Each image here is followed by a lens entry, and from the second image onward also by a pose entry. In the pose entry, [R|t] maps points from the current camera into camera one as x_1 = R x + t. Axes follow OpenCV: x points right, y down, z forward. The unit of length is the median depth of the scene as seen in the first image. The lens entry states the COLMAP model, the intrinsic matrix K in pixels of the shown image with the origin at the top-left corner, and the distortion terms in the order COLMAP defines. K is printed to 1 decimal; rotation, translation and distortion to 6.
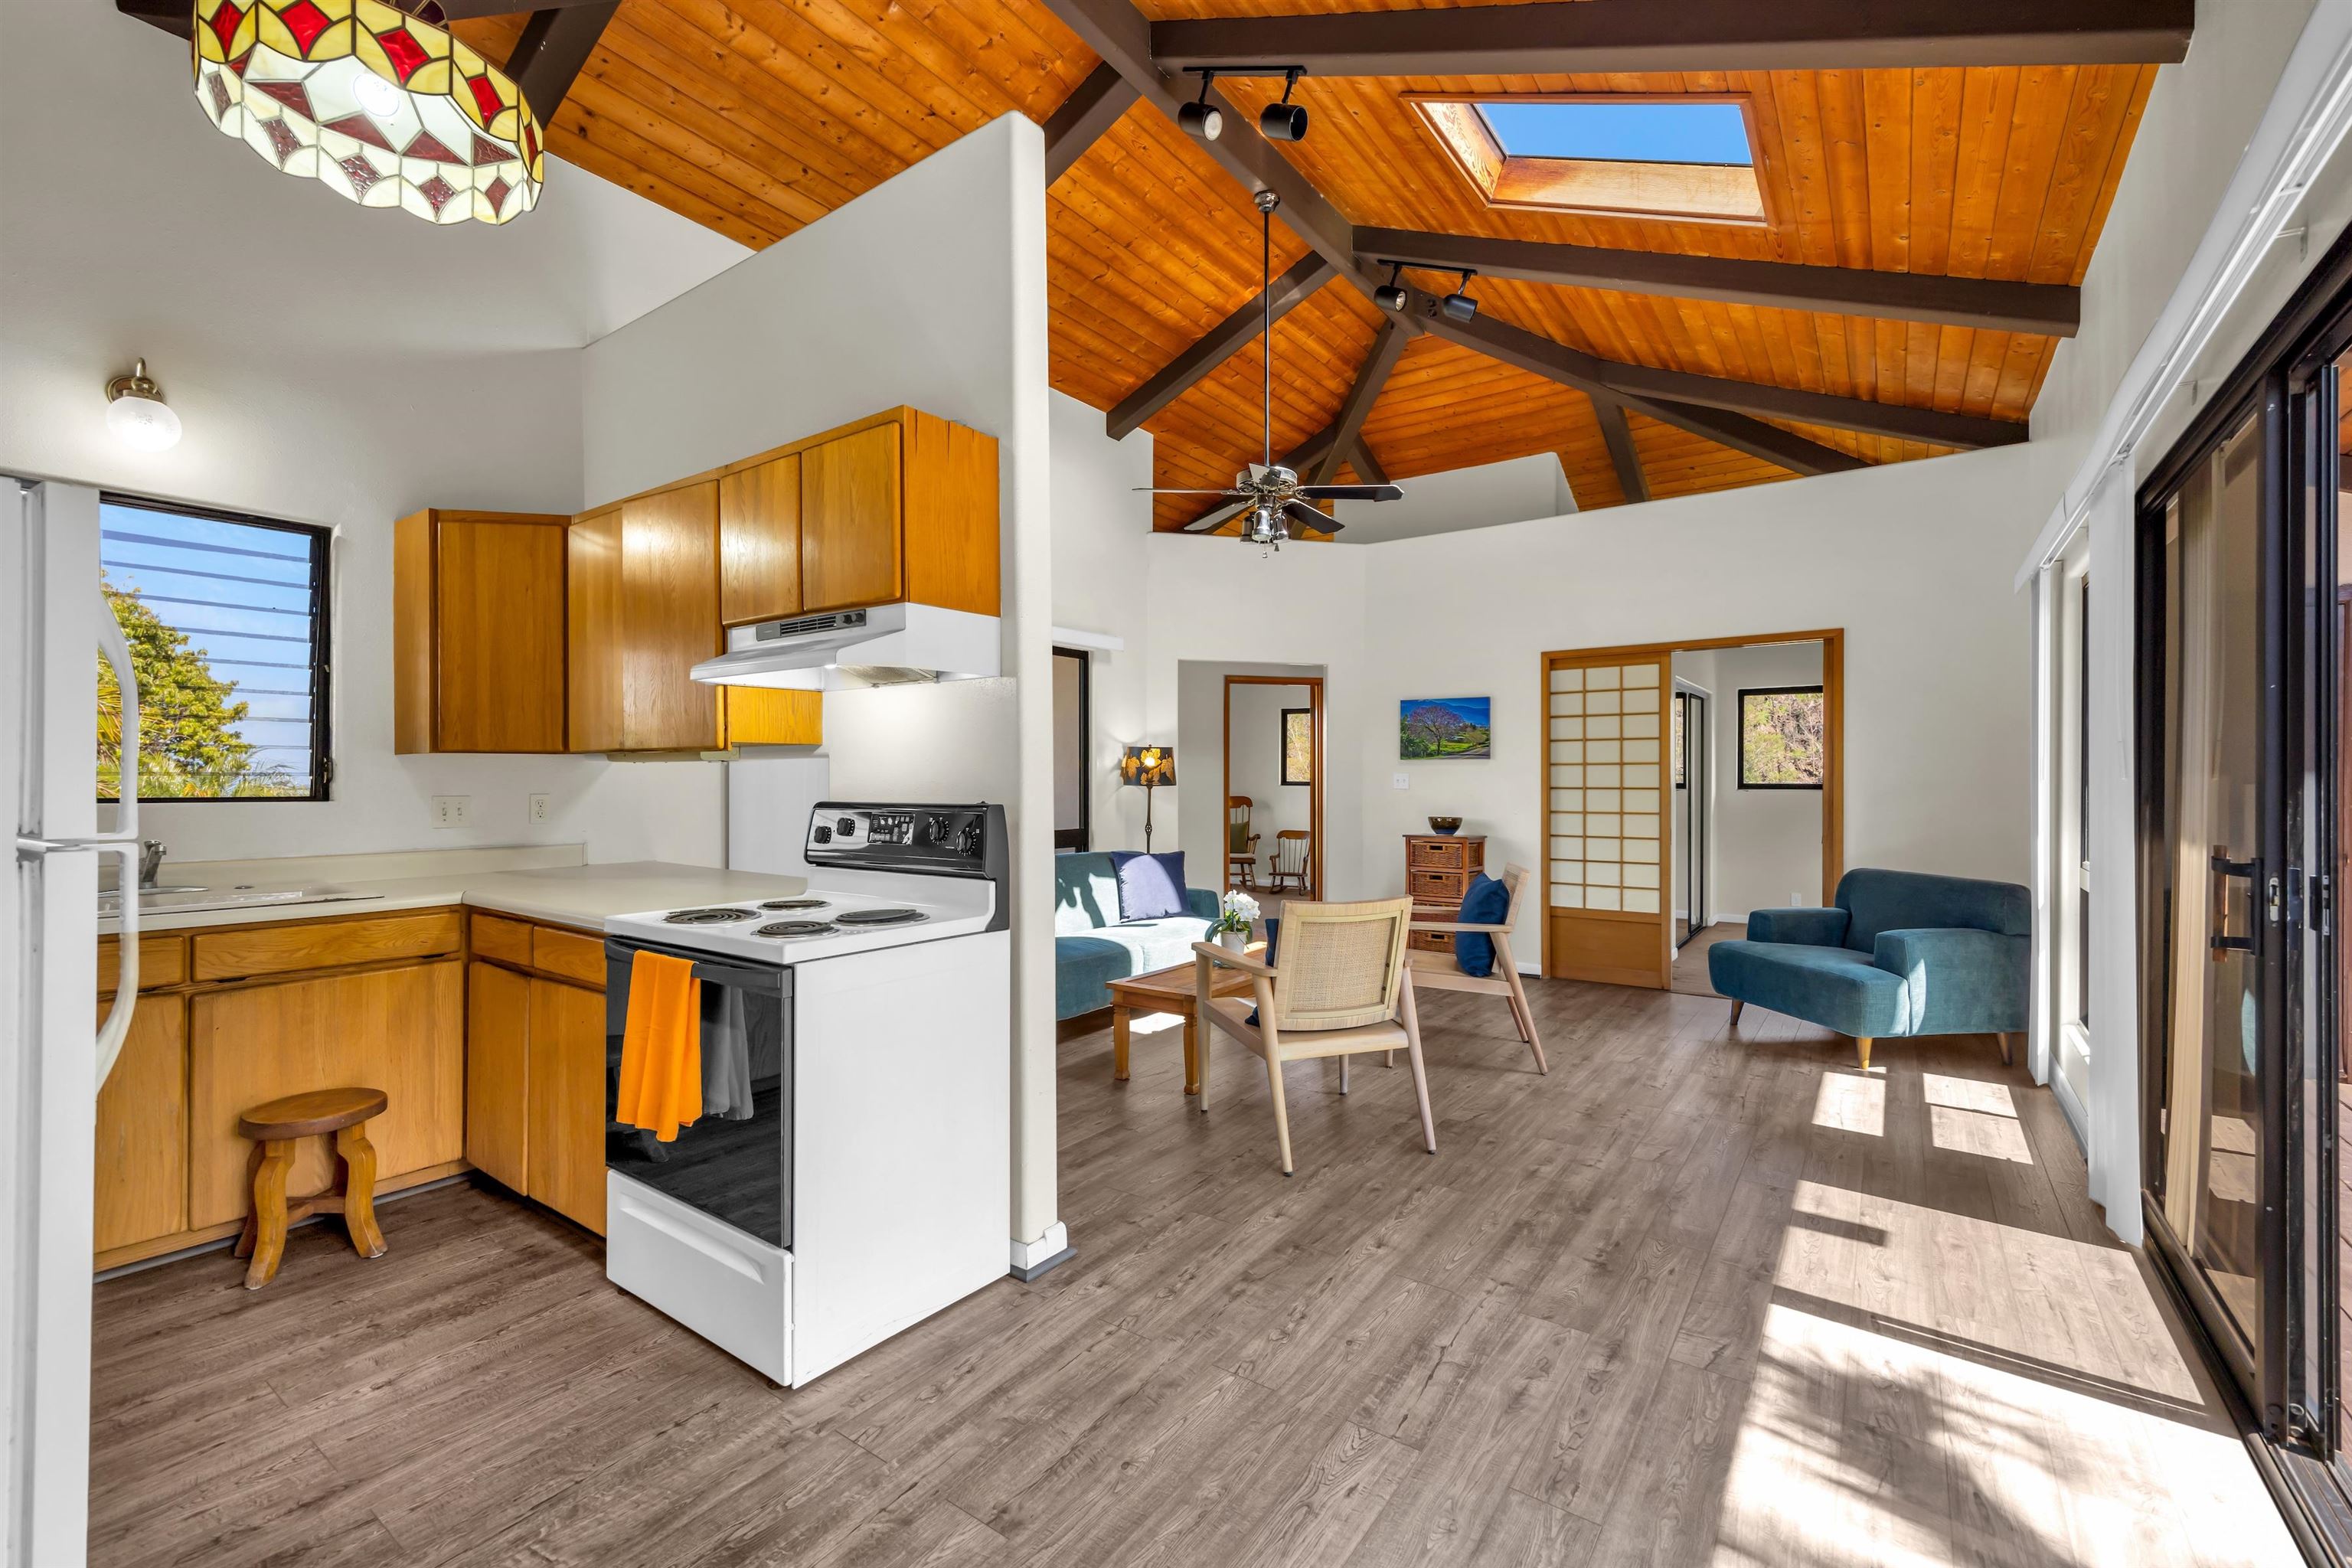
lens RADIAL K [[952.8, 0, 1177.9], [0, 952.8, 788.9], [0, 0, 1]] dist [-0.003890, -0.000237]
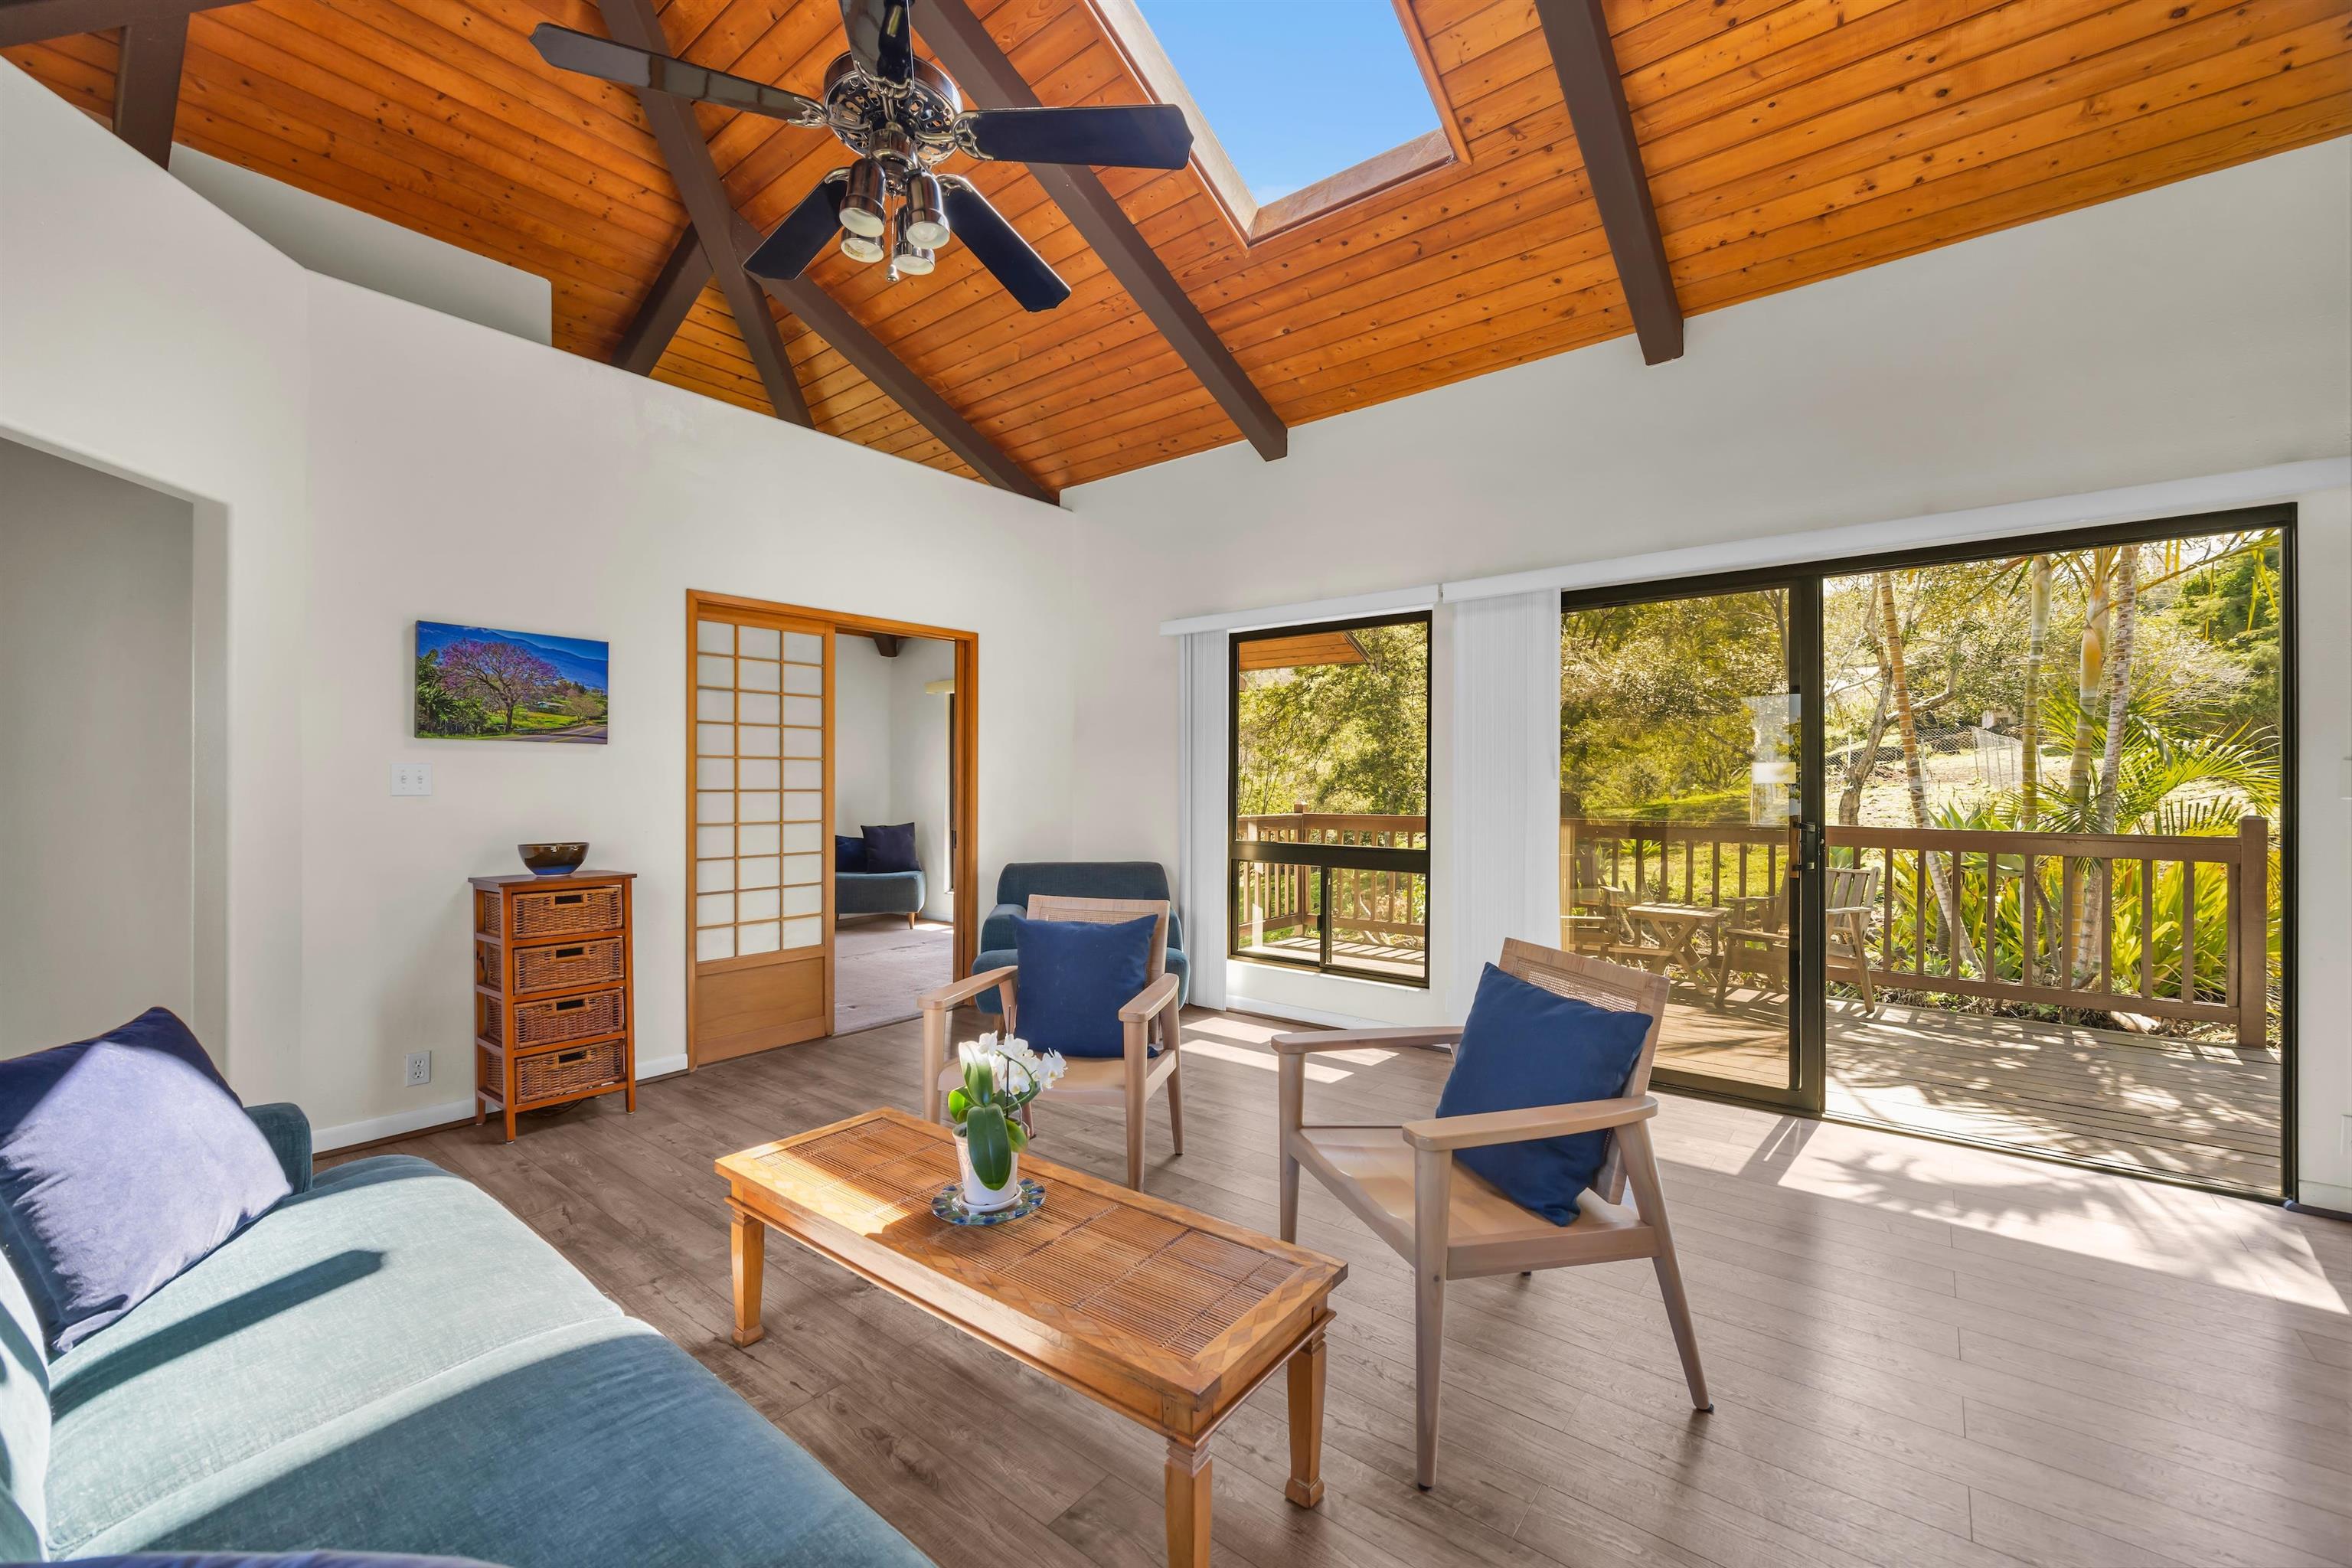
lens RADIAL K [[952.8, 0, 1170.9], [0, 952.8, 769.1], [0, 0, 1]] dist [-0.003890, -0.000237]
pose [[0.050051, 0.007386, 0.998719, -0.261130], [-0.004977, 0.999962, -0.007146, -0.012419], [-0.998734, -0.004613, 0.050086, 0.591452]]
